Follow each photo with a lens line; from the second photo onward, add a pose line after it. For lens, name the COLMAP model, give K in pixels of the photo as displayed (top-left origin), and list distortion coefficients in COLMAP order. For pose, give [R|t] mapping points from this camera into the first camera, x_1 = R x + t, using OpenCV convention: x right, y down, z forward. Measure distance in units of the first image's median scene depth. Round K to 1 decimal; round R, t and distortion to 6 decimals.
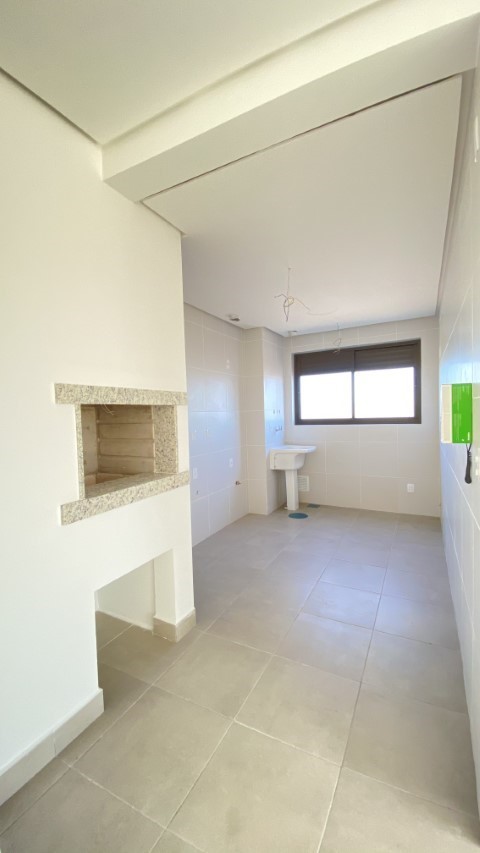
lens RADIAL K [[351.9, 0, 235.5], [0, 351.9, 427.0], [0, 0, 1]] dist [0.001293, -0.000198]
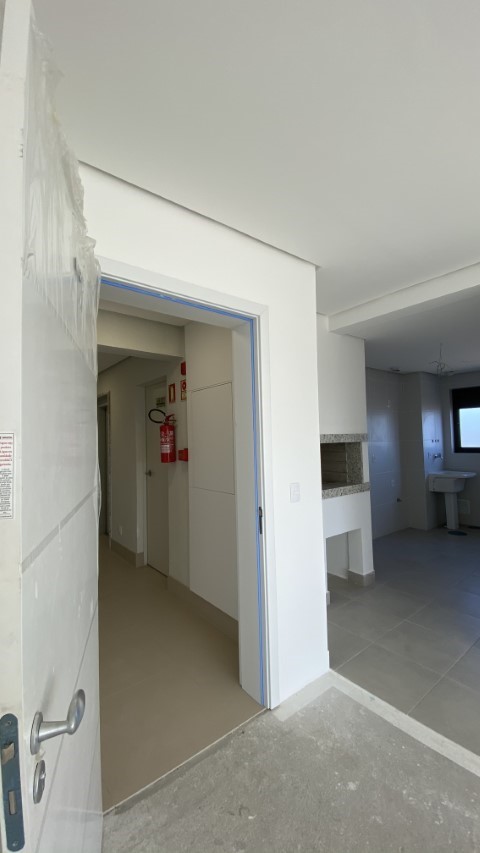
lens RADIAL K [[348.4, 0, 231.3], [0, 348.4, 426.2], [0, 0, 1]] dist [0.001427, -0.012541]
pose [[0.911816, -0.010602, -0.410462, -0.053188], [-0.017469, 0.997760, -0.064577, -0.017210], [0.410227, 0.066053, 0.909588, -0.726639]]
